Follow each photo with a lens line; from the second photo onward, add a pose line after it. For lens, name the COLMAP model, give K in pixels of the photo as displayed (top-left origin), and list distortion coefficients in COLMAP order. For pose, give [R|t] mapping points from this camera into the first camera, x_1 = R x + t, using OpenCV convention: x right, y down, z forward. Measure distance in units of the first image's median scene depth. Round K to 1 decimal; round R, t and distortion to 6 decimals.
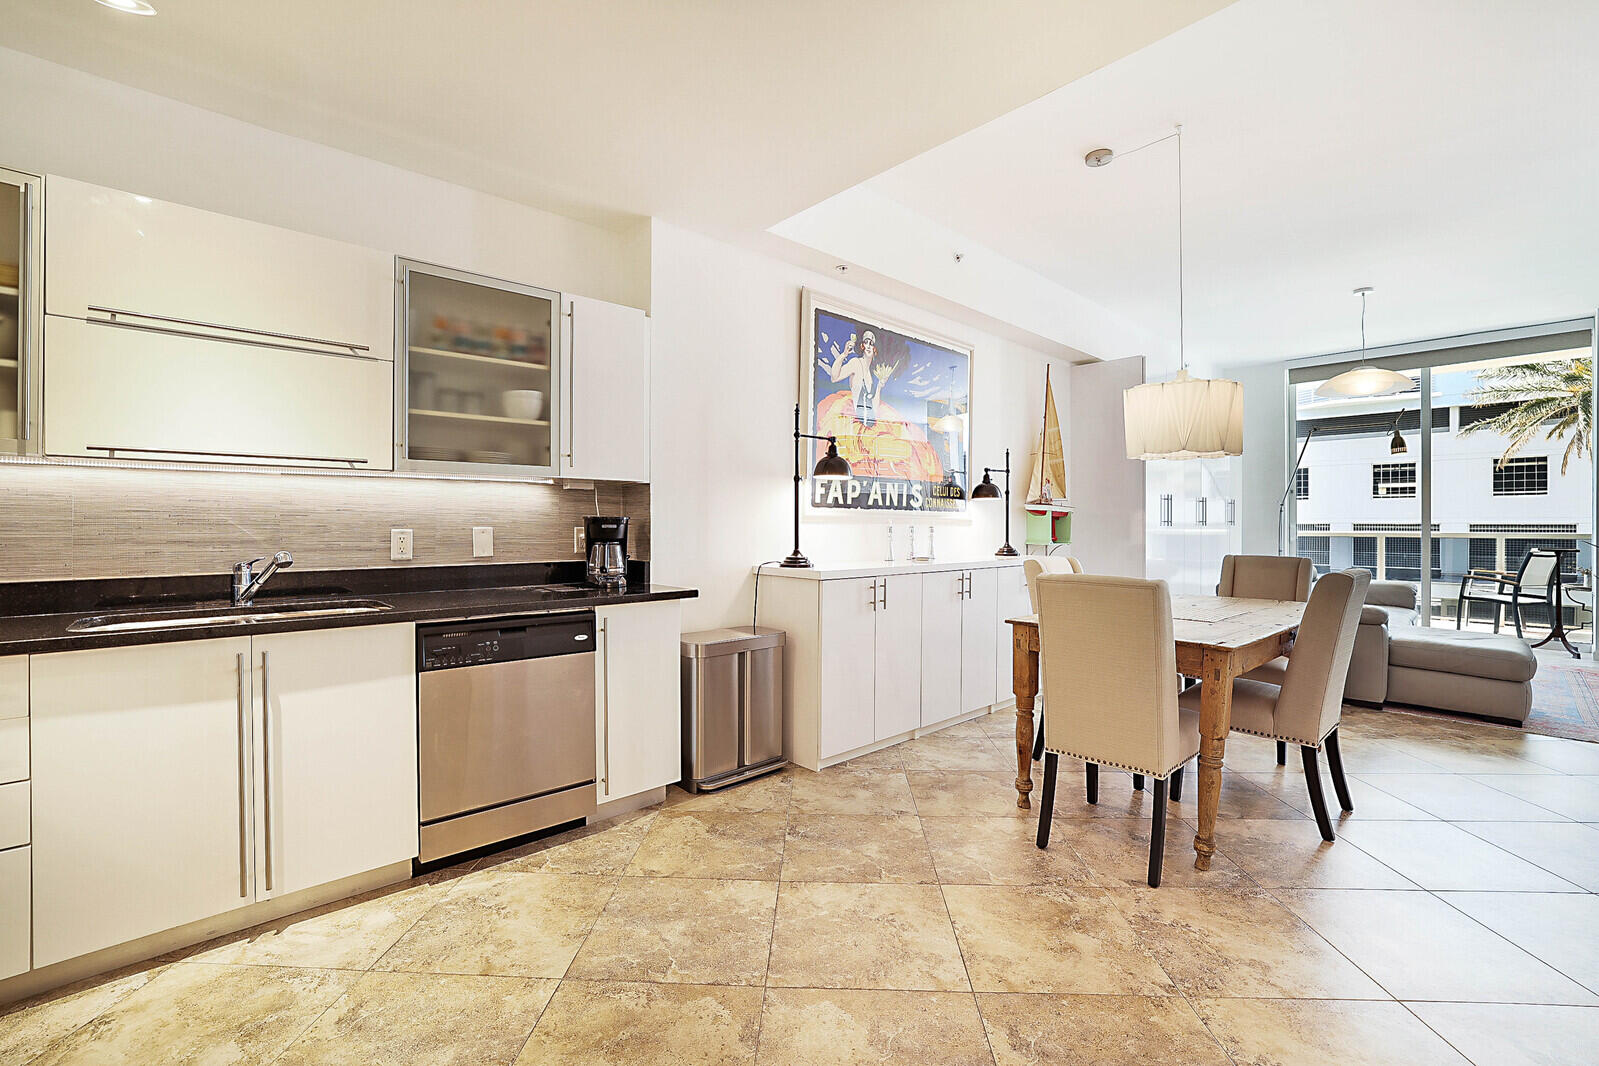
lens RADIAL K [[692.6, 0, 792.6], [0, 692.6, 526.7], [0, 0, 1]] dist [-0.028045, 0.006159]
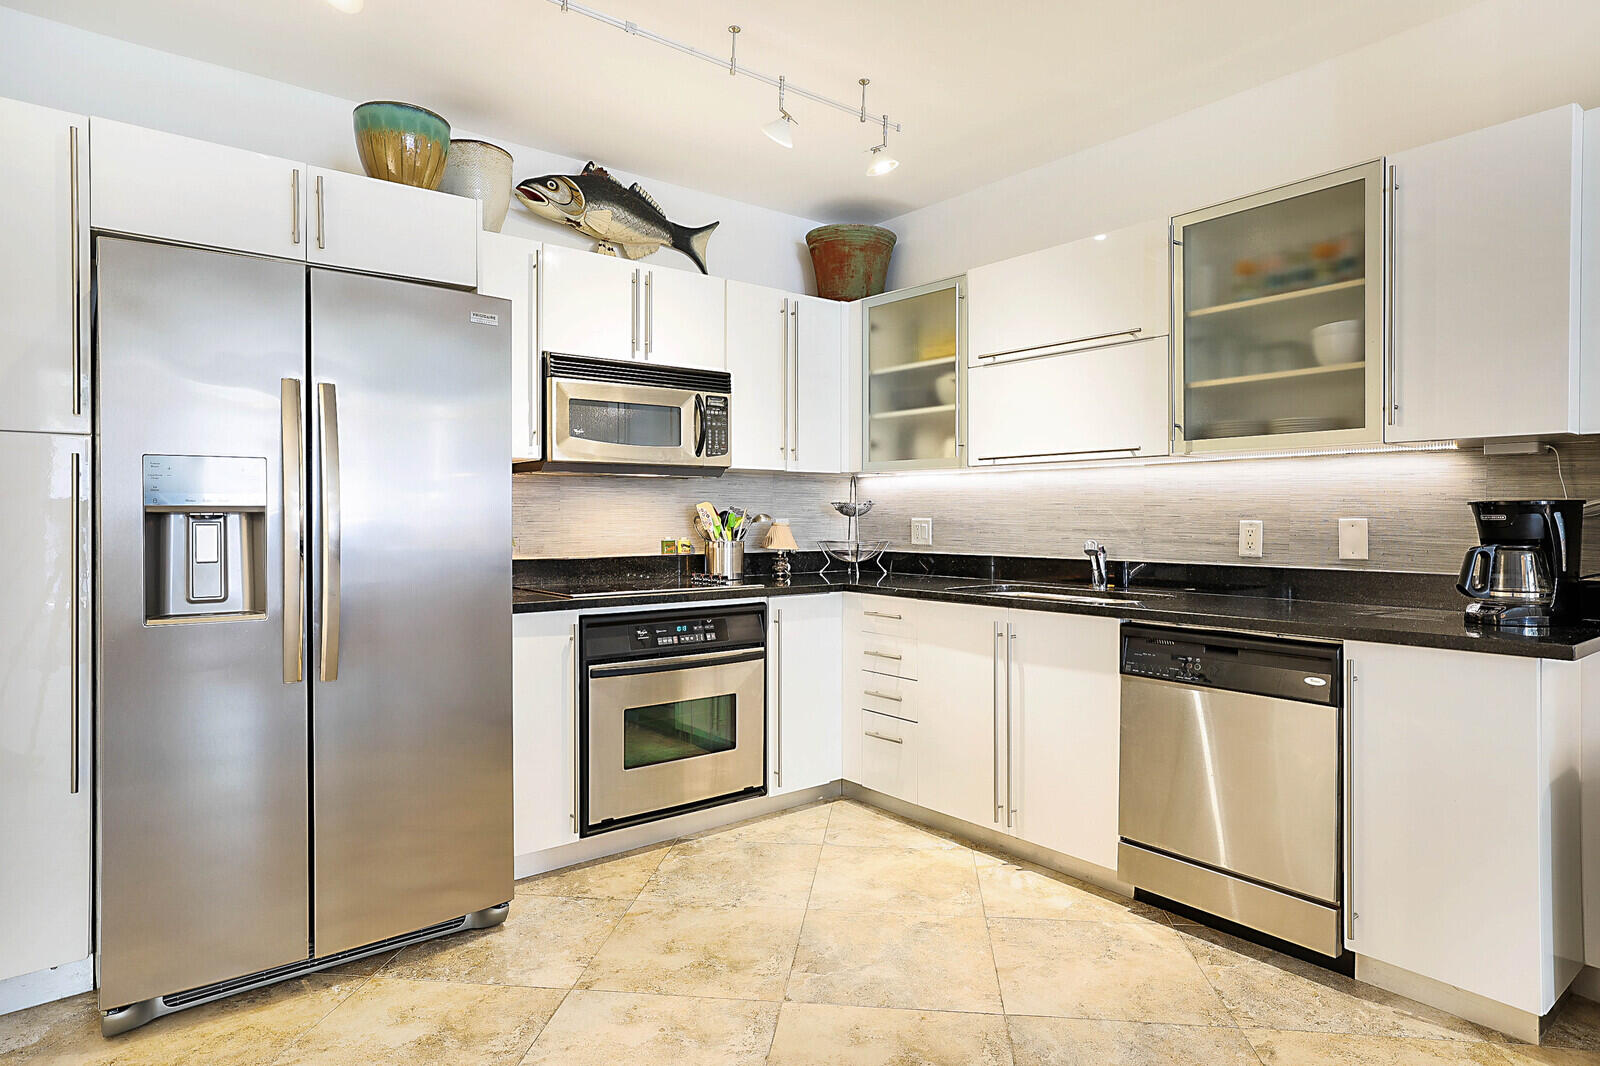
lens RADIAL K [[890.3, 0, 799.9], [0, 890.3, 524.1], [0, 0, 1]] dist [-0.019239, 0.014317]
pose [[-0.060107, 0.007910, -0.998161, 0.485379], [-0.004942, 0.999954, 0.008221, 0.001682], [0.998180, 0.005427, -0.060065, 0.456857]]
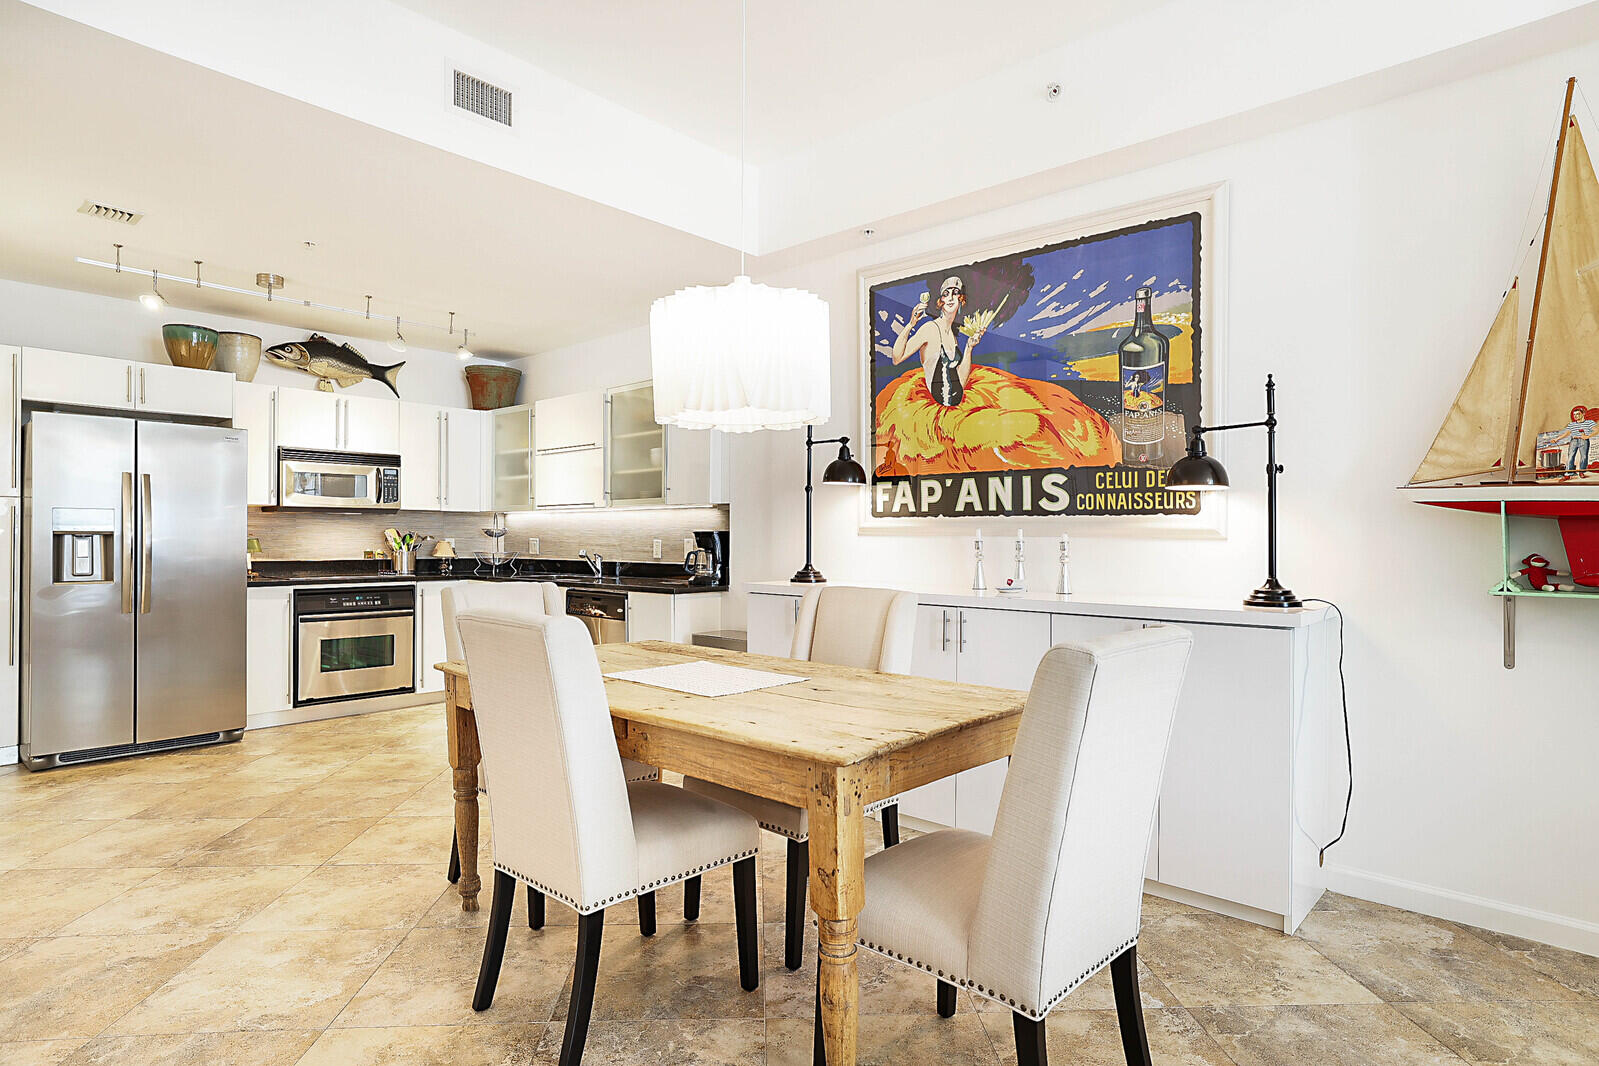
lens RADIAL K [[889.7, 0, 816.1], [0, 889.7, 537.0], [0, 0, 1]] dist [-0.019239, 0.014317]
pose [[0.092139, -0.001753, -0.995745, 1.429855], [-0.007782, 0.999967, -0.002481, -0.000563], [0.995716, 0.007978, 0.092123, 1.051996]]
